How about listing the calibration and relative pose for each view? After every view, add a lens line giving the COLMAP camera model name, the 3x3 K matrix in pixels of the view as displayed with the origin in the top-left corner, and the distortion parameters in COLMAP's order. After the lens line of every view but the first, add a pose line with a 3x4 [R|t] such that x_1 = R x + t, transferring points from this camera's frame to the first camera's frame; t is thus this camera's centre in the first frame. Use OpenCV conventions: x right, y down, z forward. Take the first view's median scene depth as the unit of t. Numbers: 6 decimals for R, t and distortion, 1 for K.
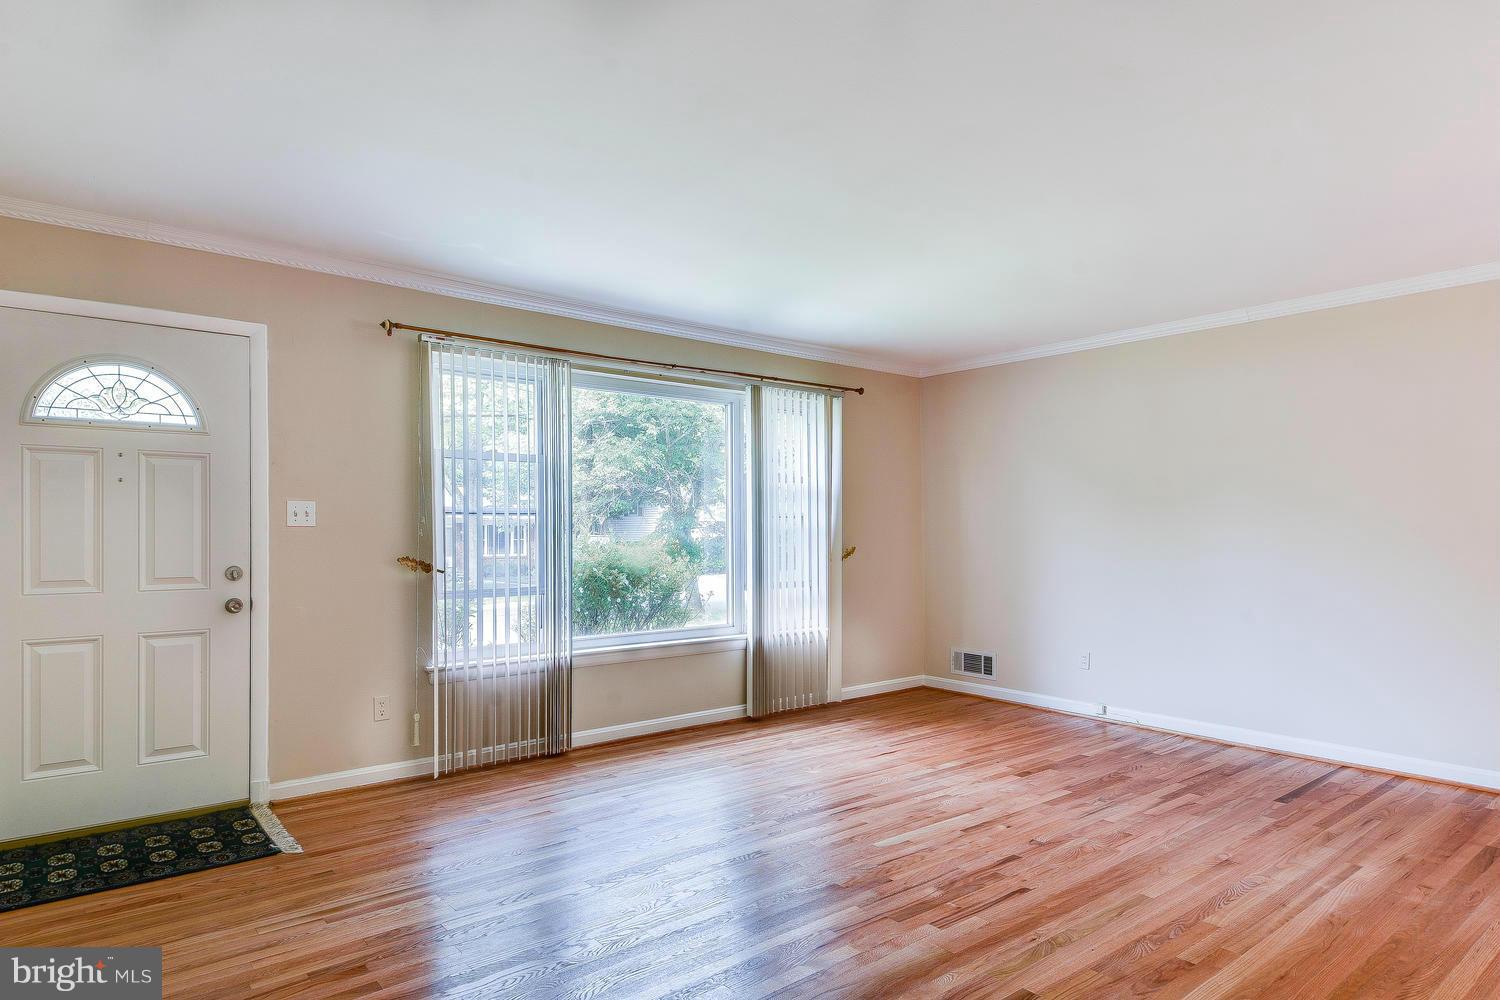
lens RADIAL K [[872.9, 0, 753.9], [0, 872.9, 534.2], [0, 0, 1]] dist [0.004931, 0.000031]
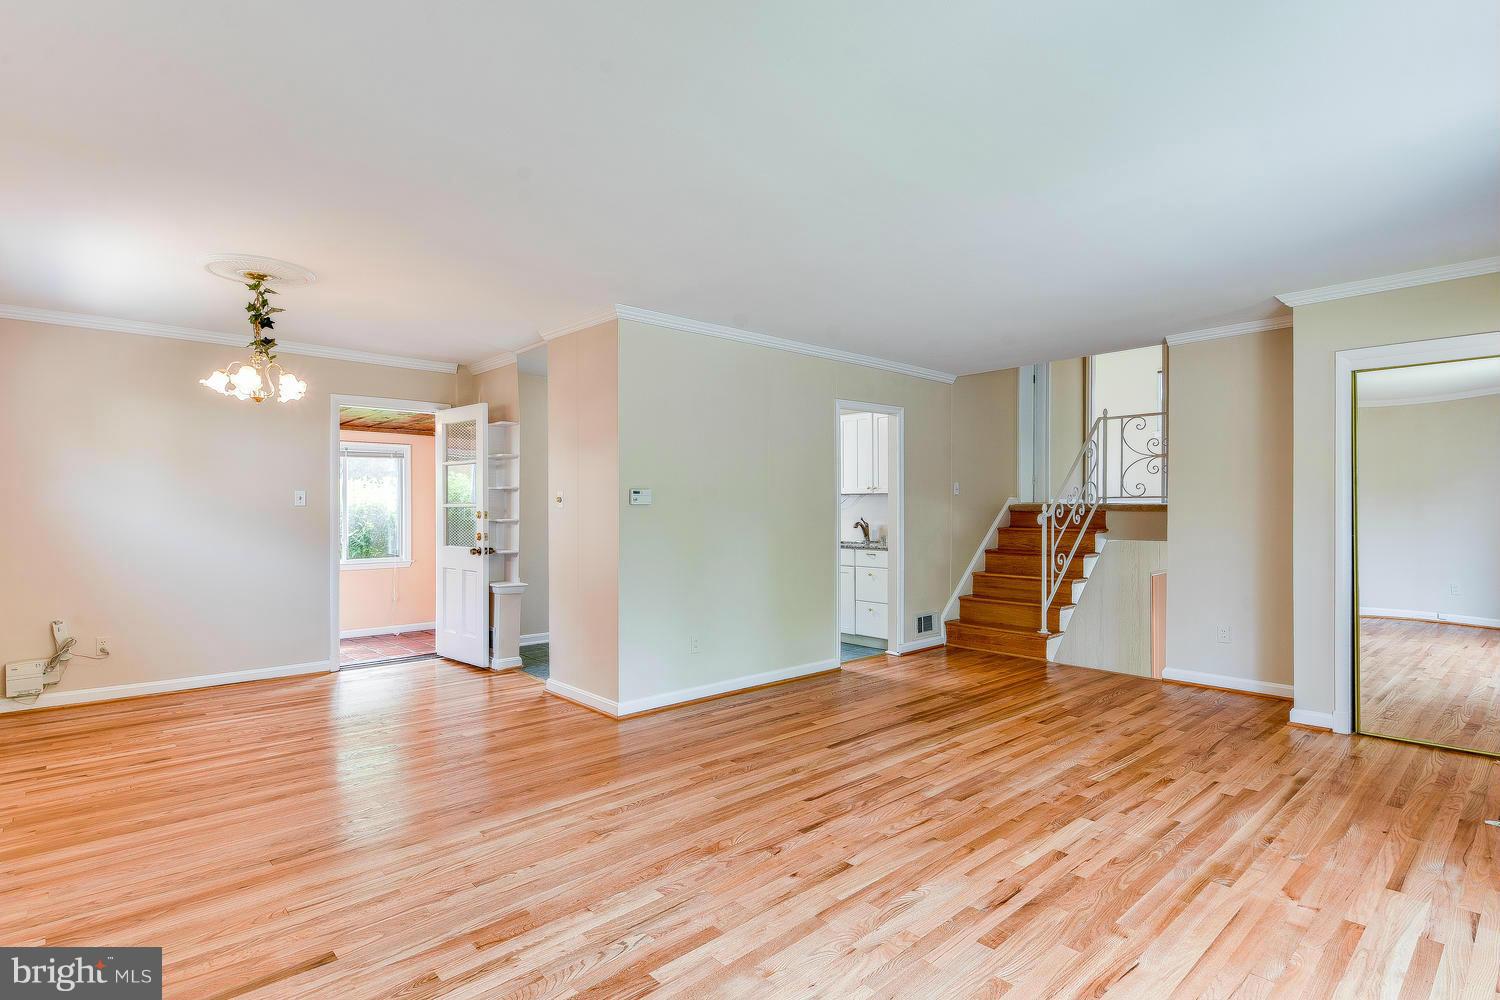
lens RADIAL K [[733.0, 0, 751.2], [0, 733.0, 505.9], [0, 0, 1]] dist [0.001309, -0.000991]
pose [[-0.999081, -0.000289, -0.042870, 0.310736], [-0.000500, 0.999988, 0.004909, -0.013225], [0.042868, 0.004926, -0.999069, 1.451245]]
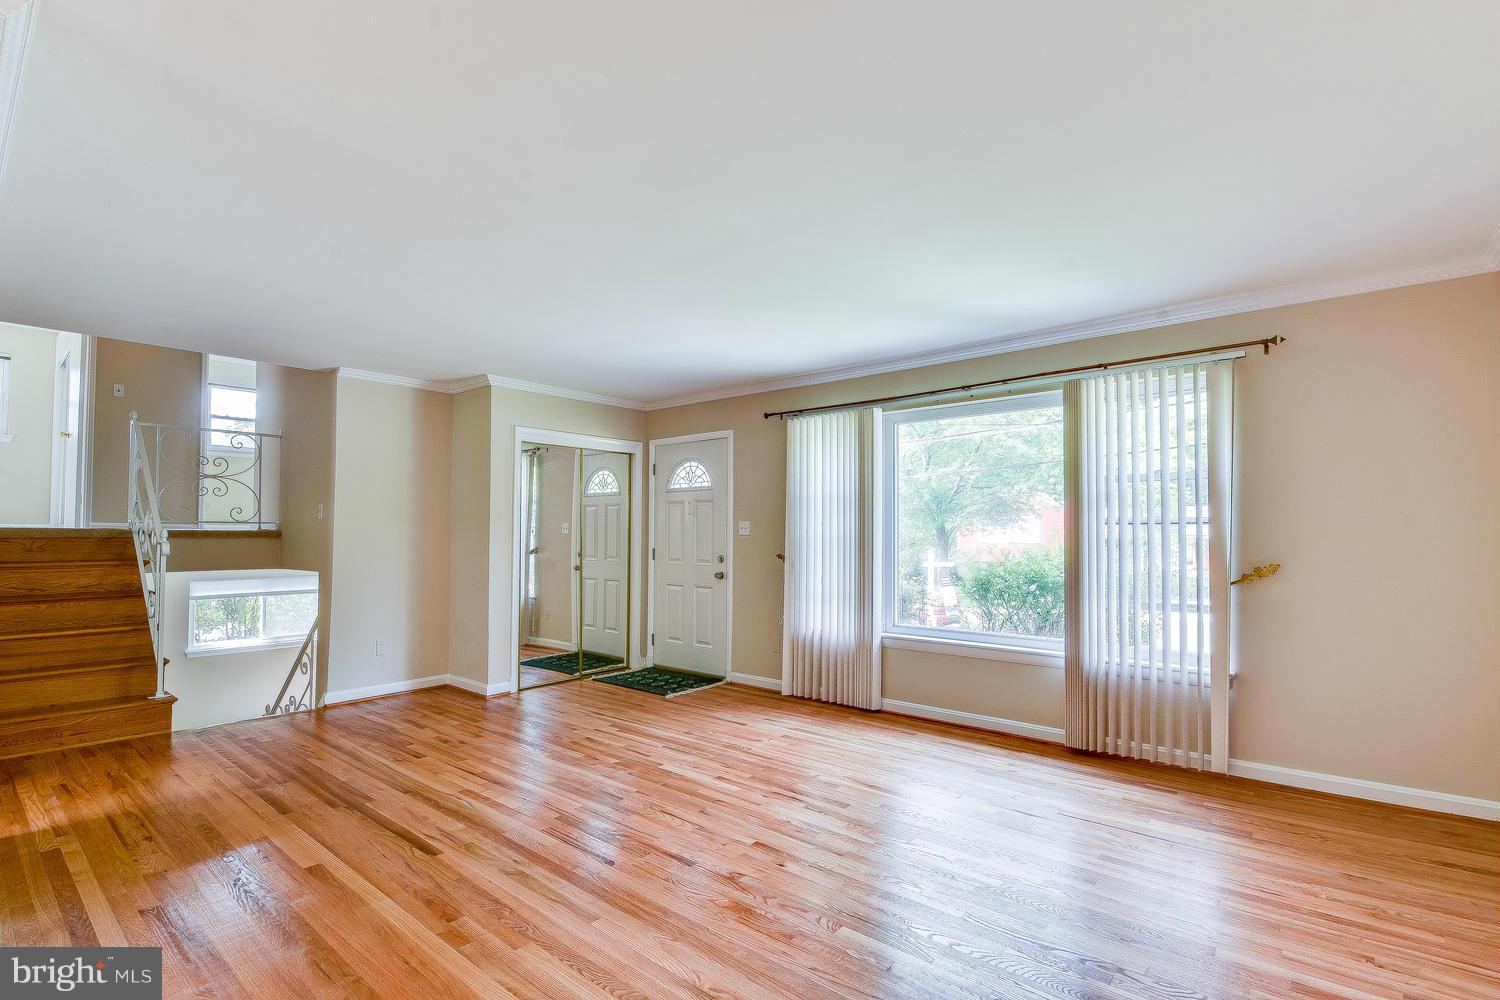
lens RADIAL K [[696.2, 0, 746.7], [0, 696.2, 509.9], [0, 0, 1]] dist [0.004229, -0.000120]
pose [[0.168622, -0.036634, -0.985000, 0.871047], [-0.008117, 0.999224, -0.038553, -0.005069], [0.985647, 0.014496, 0.168194, 0.720984]]
